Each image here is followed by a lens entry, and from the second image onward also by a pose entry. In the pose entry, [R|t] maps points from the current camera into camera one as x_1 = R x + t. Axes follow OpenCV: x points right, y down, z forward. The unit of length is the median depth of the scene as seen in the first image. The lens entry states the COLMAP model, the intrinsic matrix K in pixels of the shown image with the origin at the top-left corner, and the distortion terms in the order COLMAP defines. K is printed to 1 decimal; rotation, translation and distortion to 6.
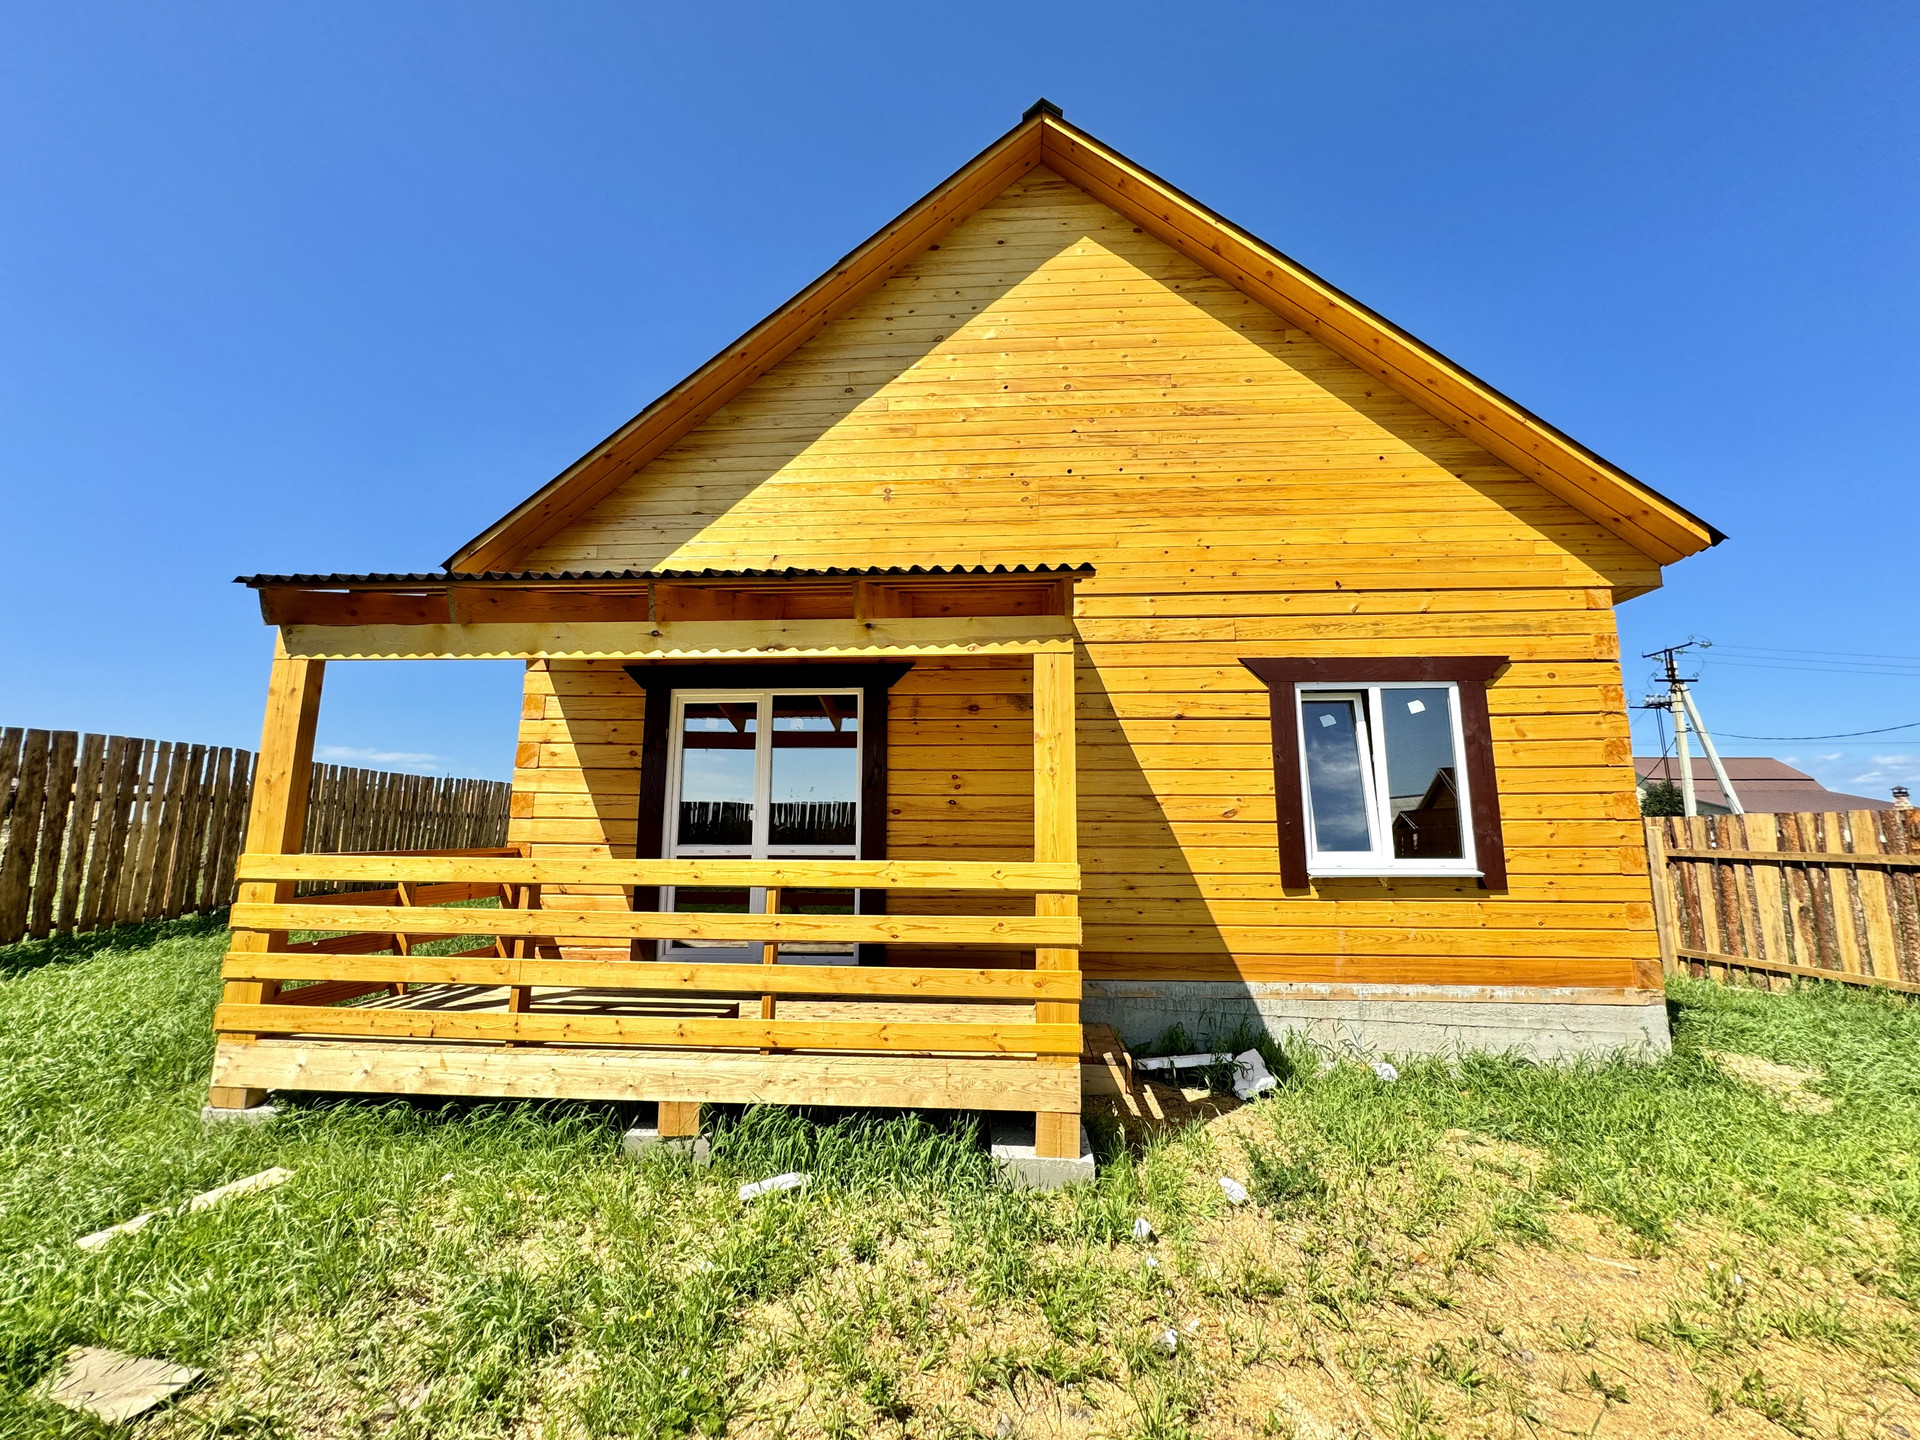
lens RADIAL K [[765.9, 0, 960.0], [0, 765.9, 720.0], [0, 0, 1]] dist [-0.000517, -0.000322]
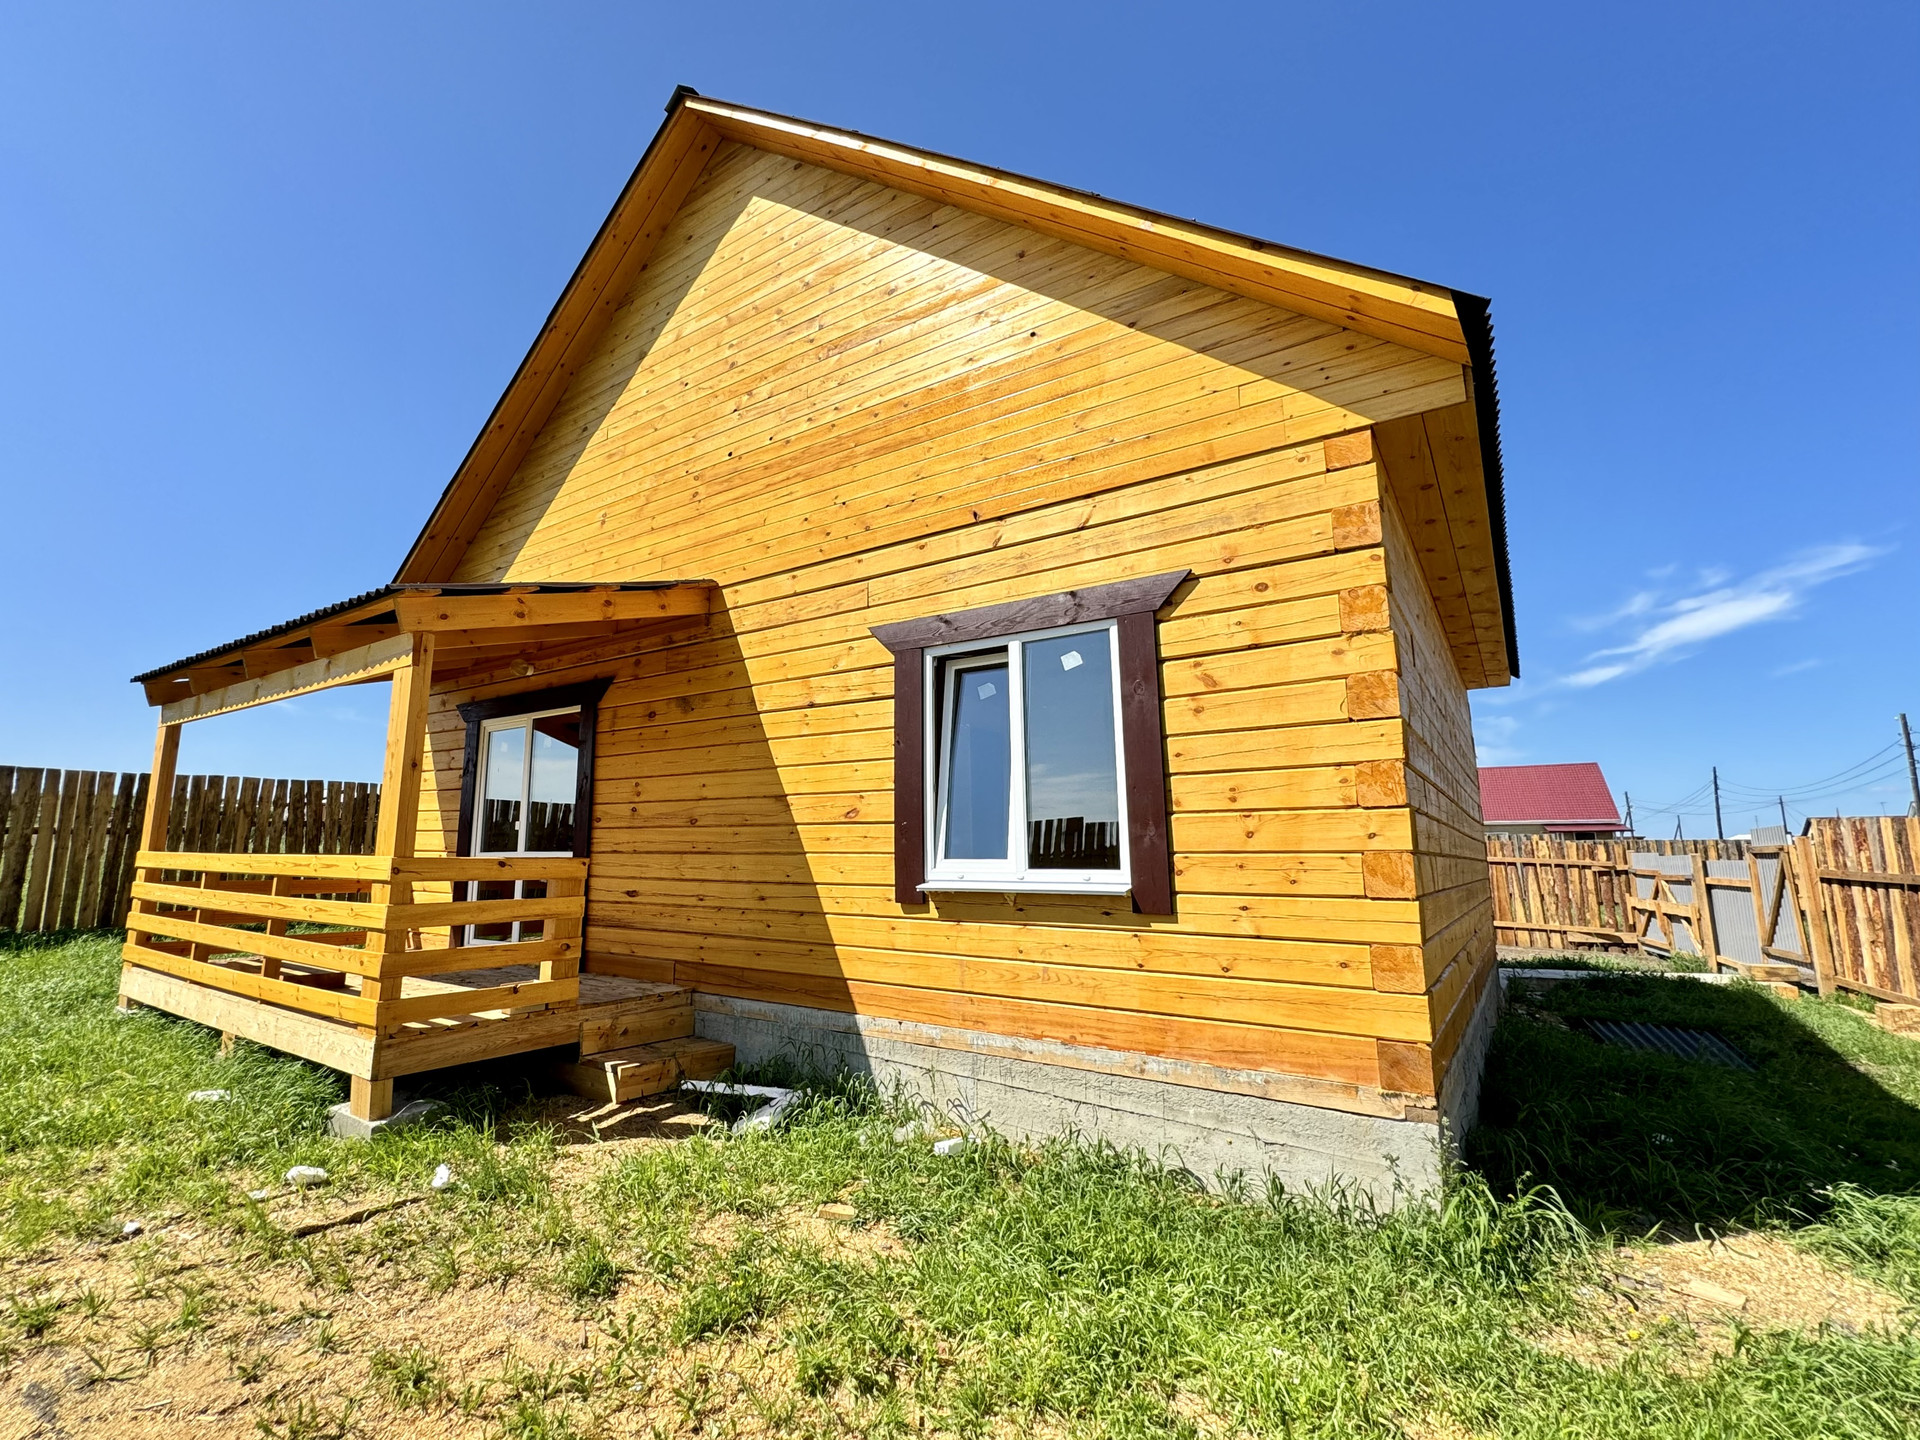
lens RADIAL K [[856.0, 0, 839.6], [0, 856.0, 724.3], [0, 0, 1]] dist [-0.002360, -0.000513]
pose [[0.837491, -0.080965, -0.540420, 0.847557], [0.073730, 0.996662, -0.035060, 0.055478], [0.541455, -0.010482, 0.840665, 0.198446]]
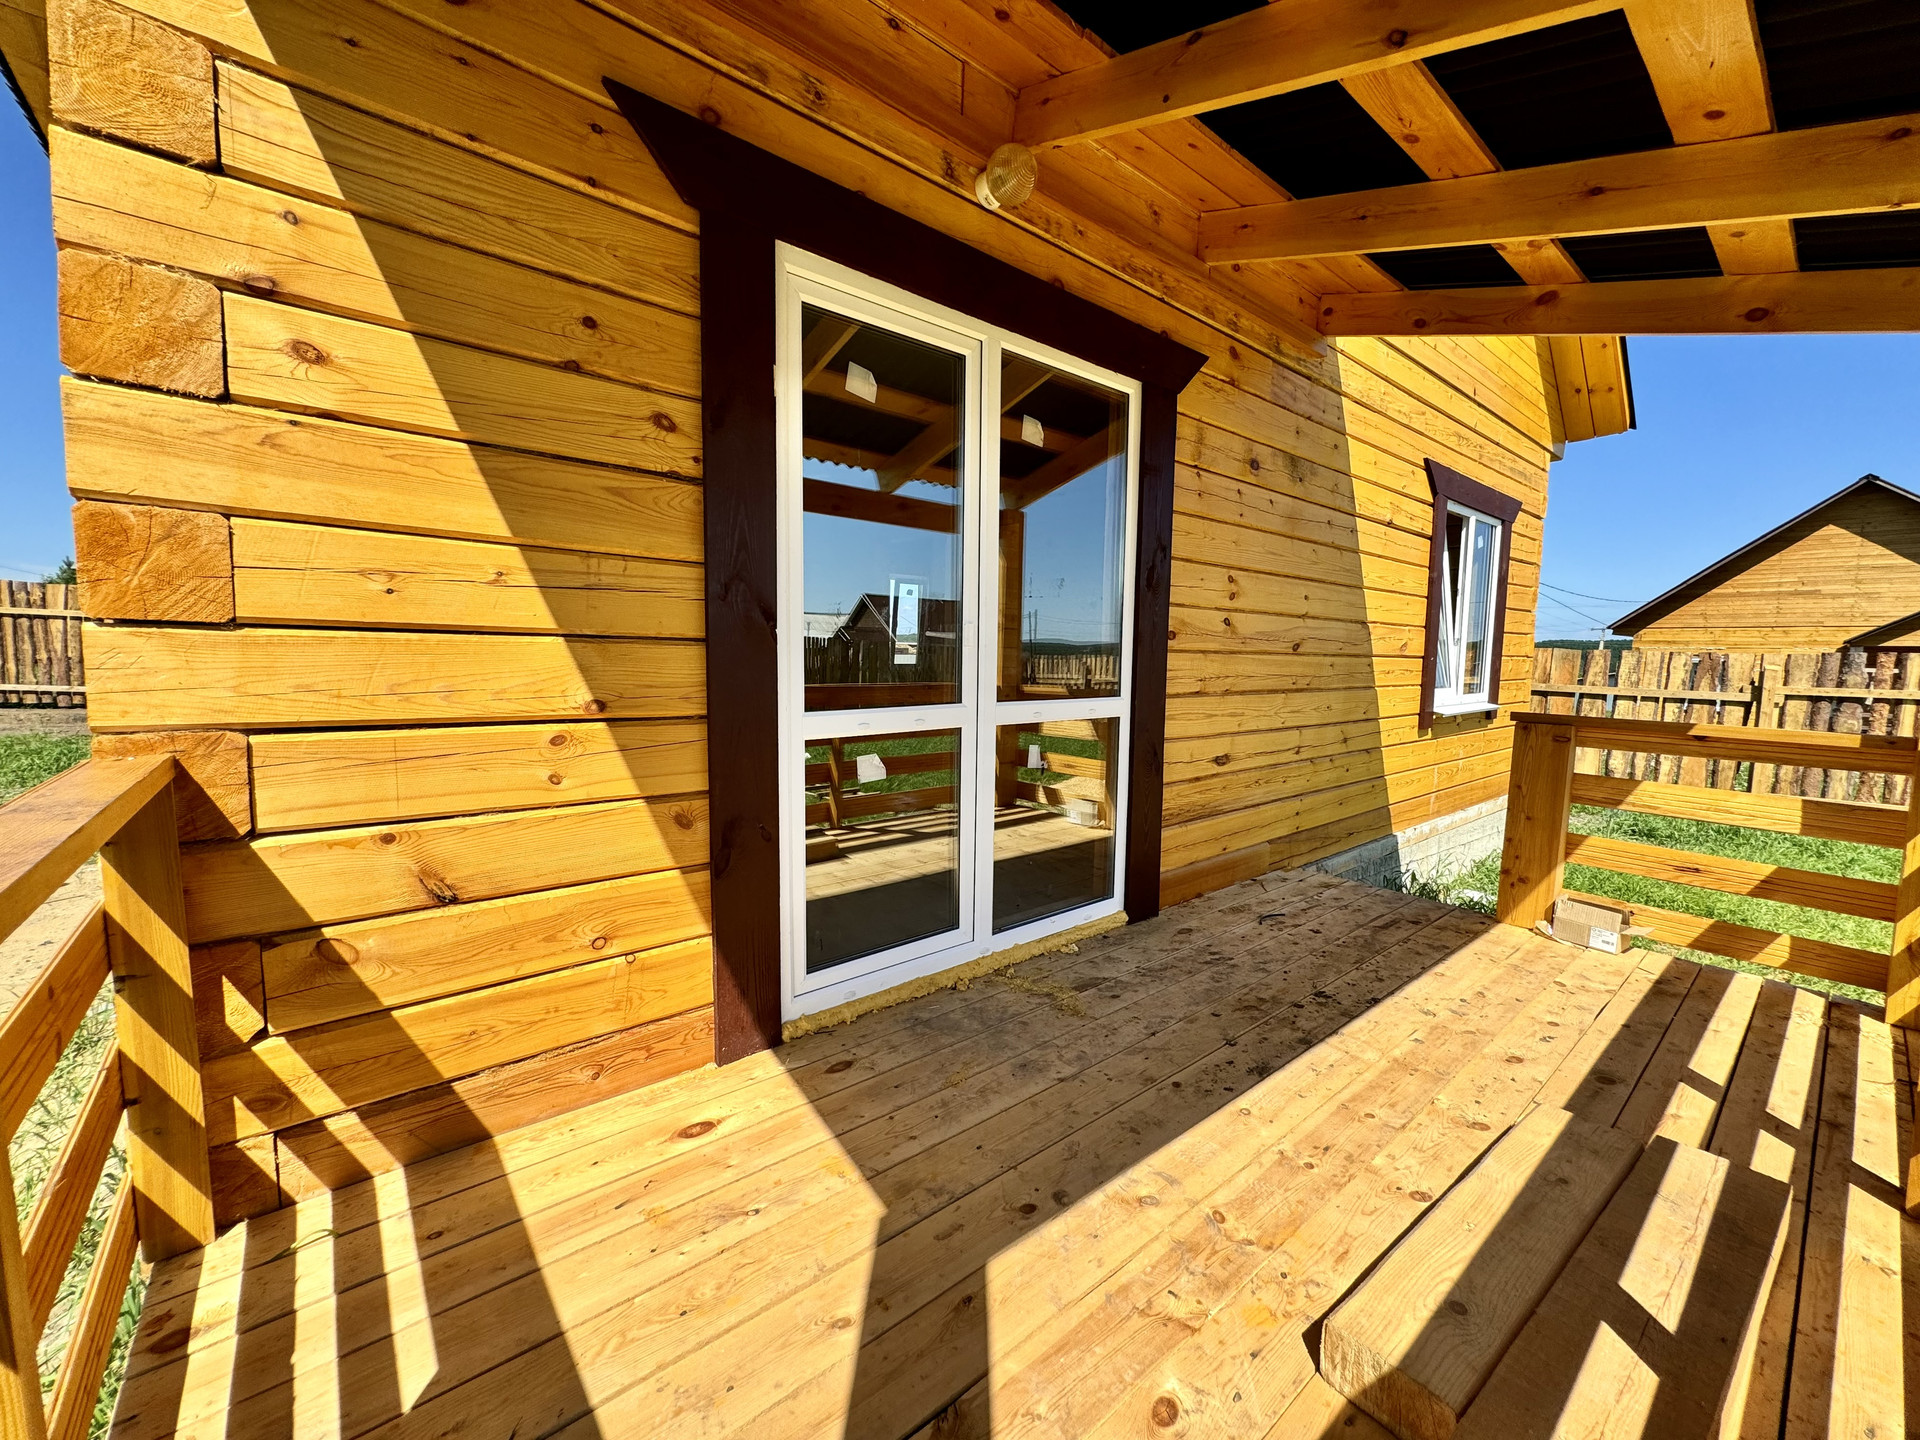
lens RADIAL K [[765.9, 0, 960.0], [0, 765.9, 720.0], [0, 0, 1]] dist [-0.000517, -0.000322]
pose [[0.724731, -0.053721, 0.686934, -0.582957], [-0.115165, 0.973488, 0.197632, 0.088827], [-0.679339, -0.222341, 0.699330, 0.713229]]
